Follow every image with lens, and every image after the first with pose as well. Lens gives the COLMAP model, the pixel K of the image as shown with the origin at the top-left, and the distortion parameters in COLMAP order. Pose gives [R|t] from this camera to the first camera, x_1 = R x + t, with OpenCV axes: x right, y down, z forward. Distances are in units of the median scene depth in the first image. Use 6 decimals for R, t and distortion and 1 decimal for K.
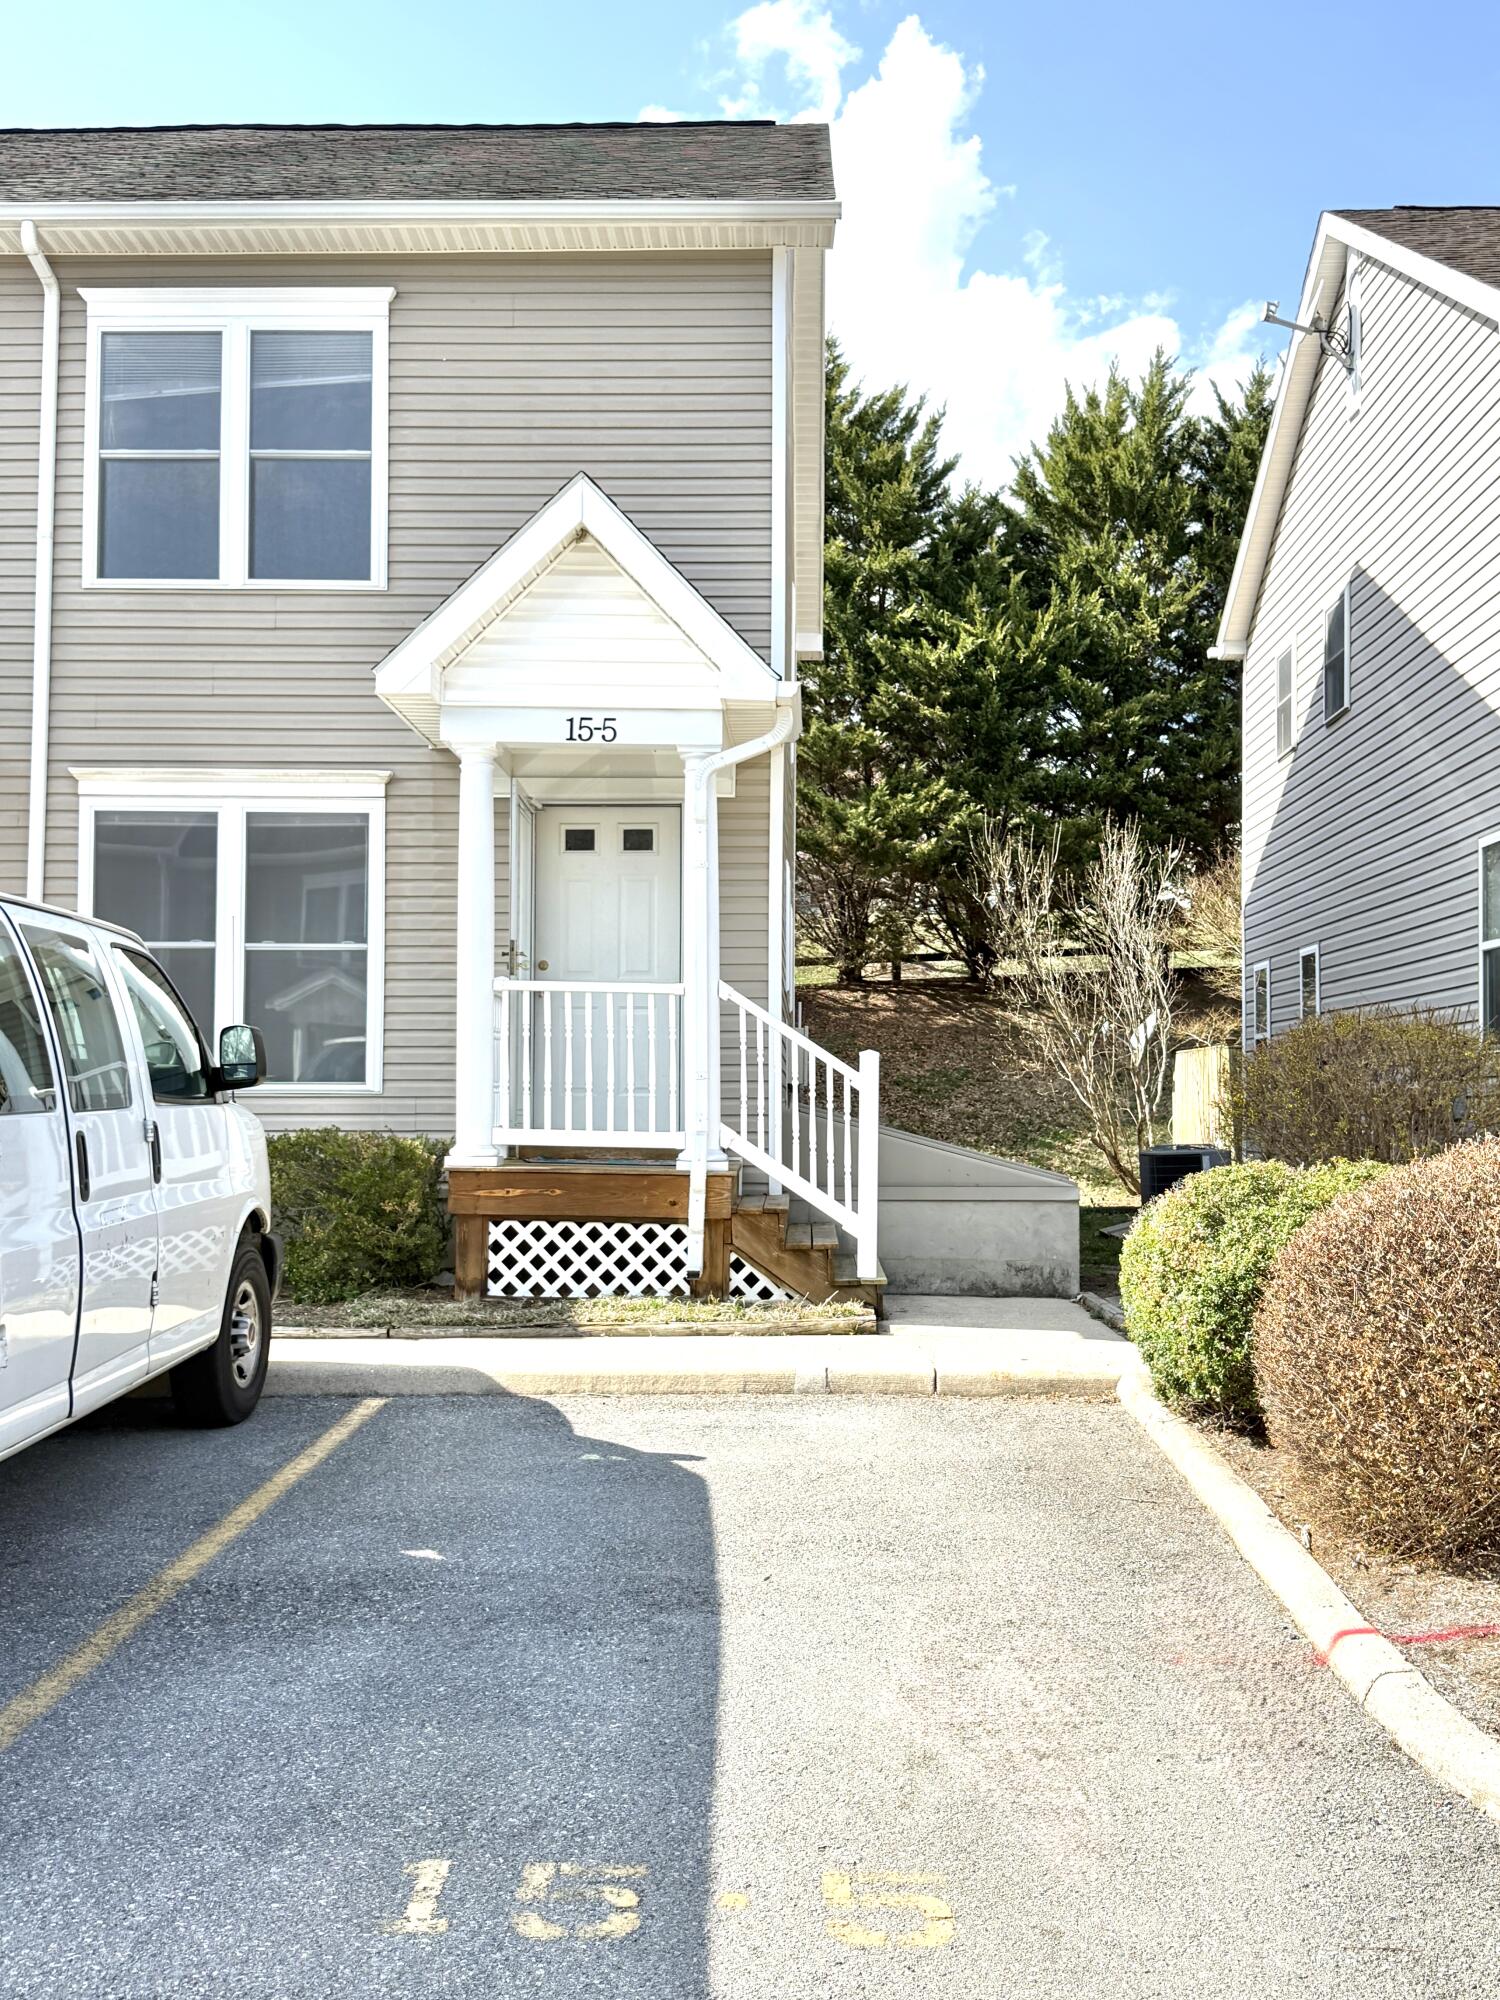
lens RADIAL K [[1982.2, 0, 755.1], [0, 1982.2, 1021.1], [0, 0, 1]] dist [0.110841, 0.000000]
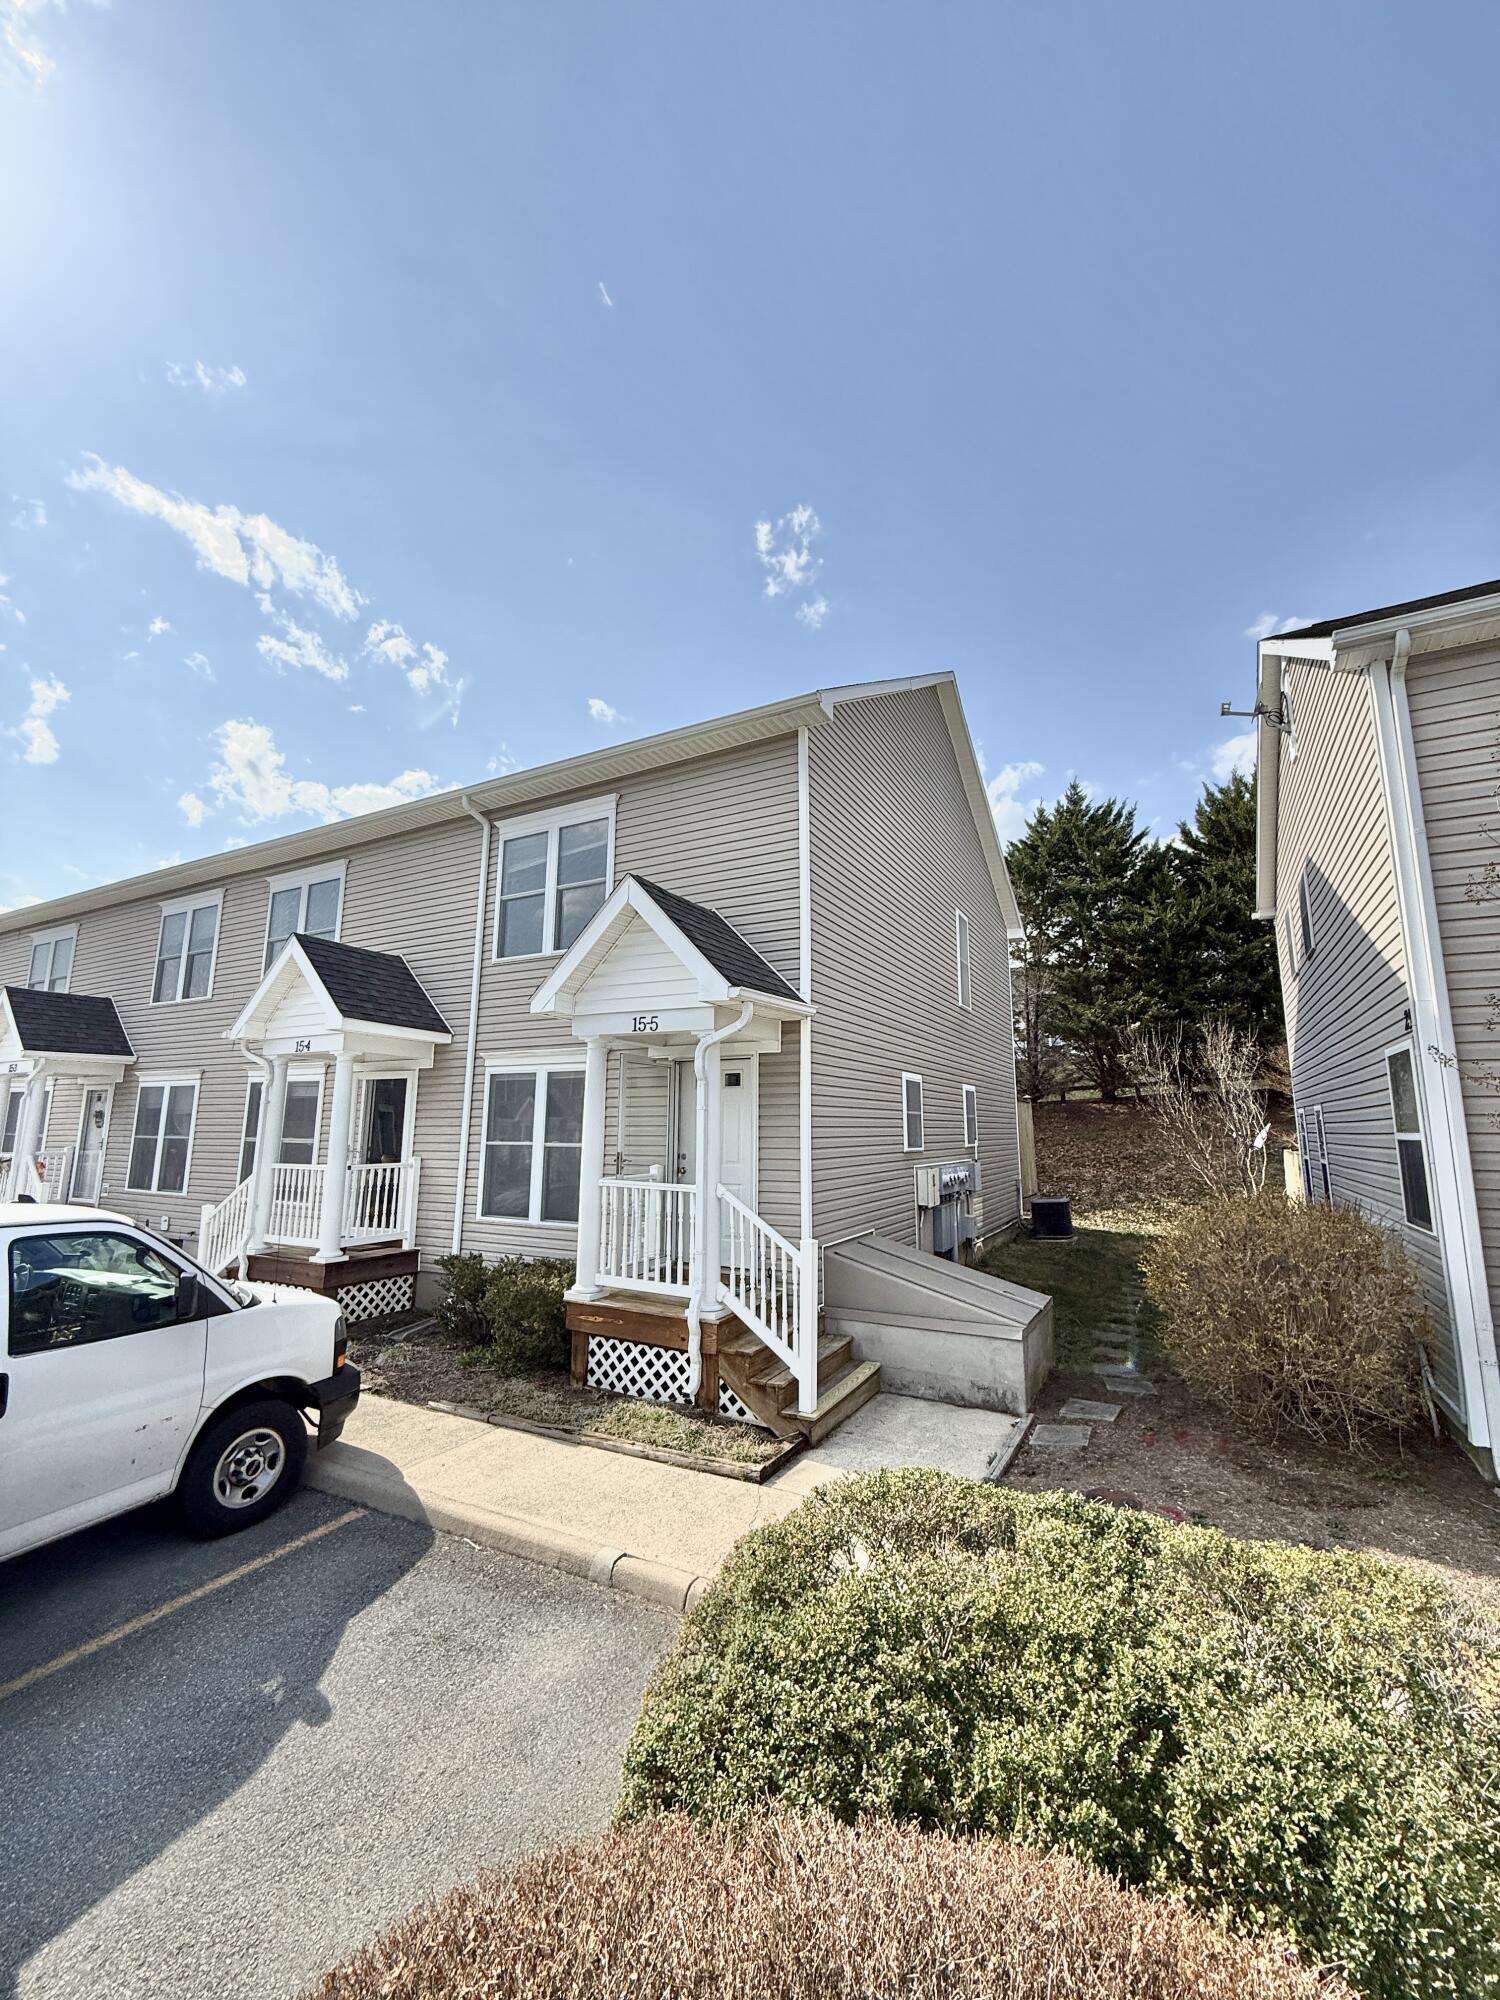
lens RADIAL K [[799.0, 0, 747.8], [0, 799.0, 996.8], [0, 0, 1]] dist [-0.000739, 0.000270]
pose [[0.892218, -0.074859, -0.445357, 0.283724], [0.020501, 0.991863, -0.125649, -0.085207], [0.451139, 0.102976, 0.886493, 0.458208]]
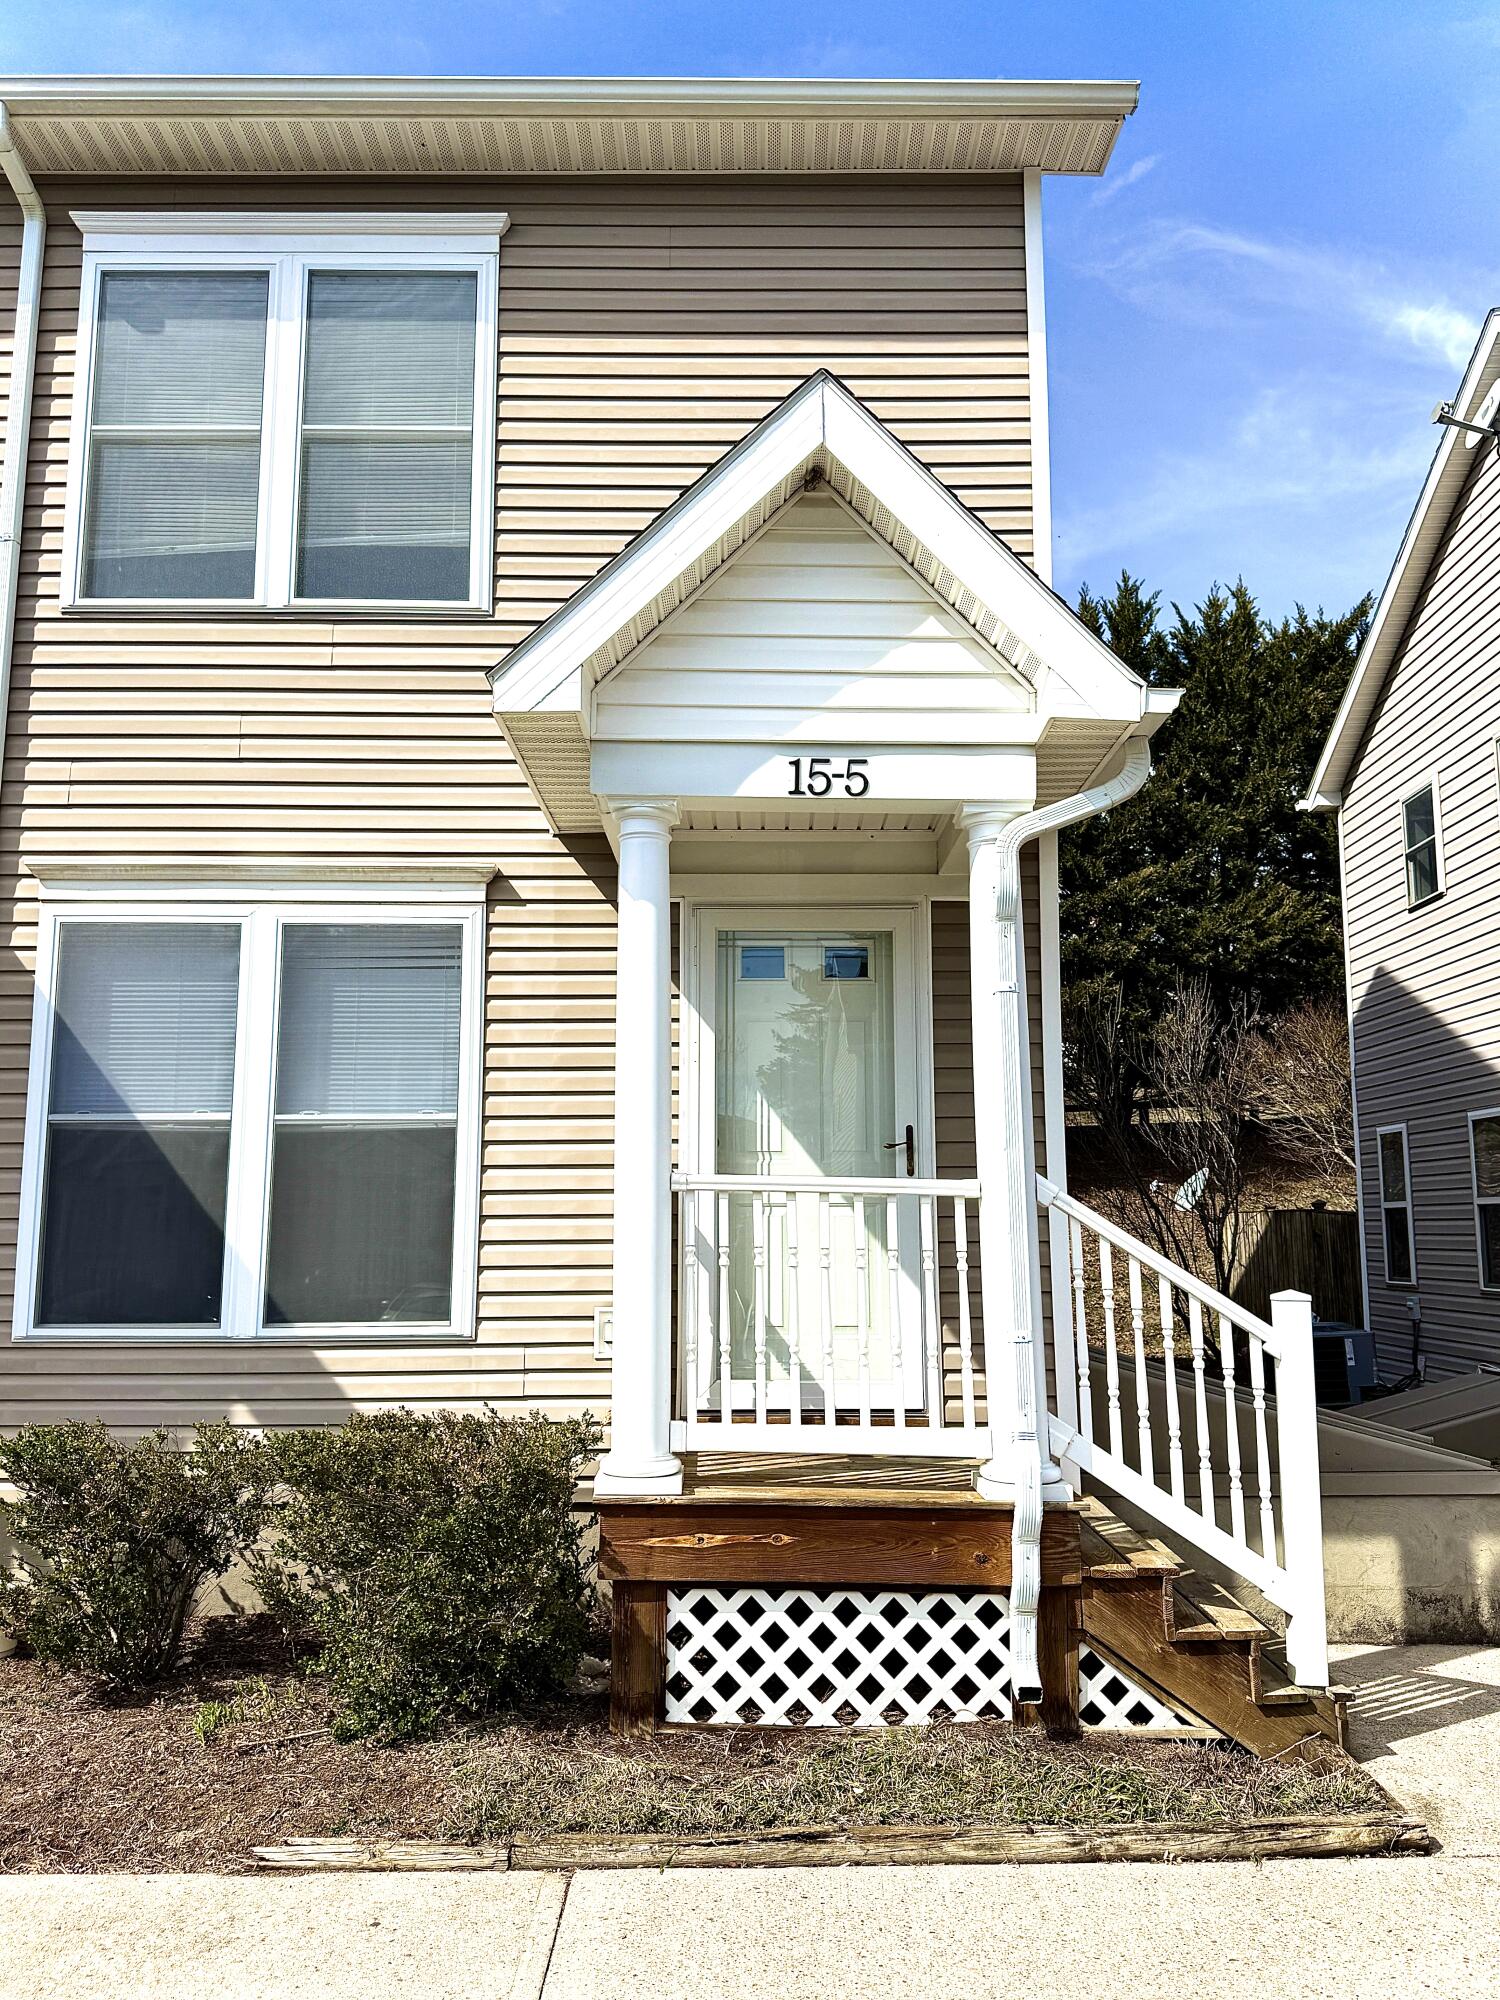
lens RADIAL K [[1552.2, 0, 757.6], [0, 1552.2, 1011.4], [0, 0, 1]] dist [0.032125, -0.002734]
pose [[0.999413, -0.001908, 0.034218, -0.121847], [0.005121, 0.995554, -0.094052, -0.026692], [-0.033886, 0.094172, 0.994979, 0.518255]]
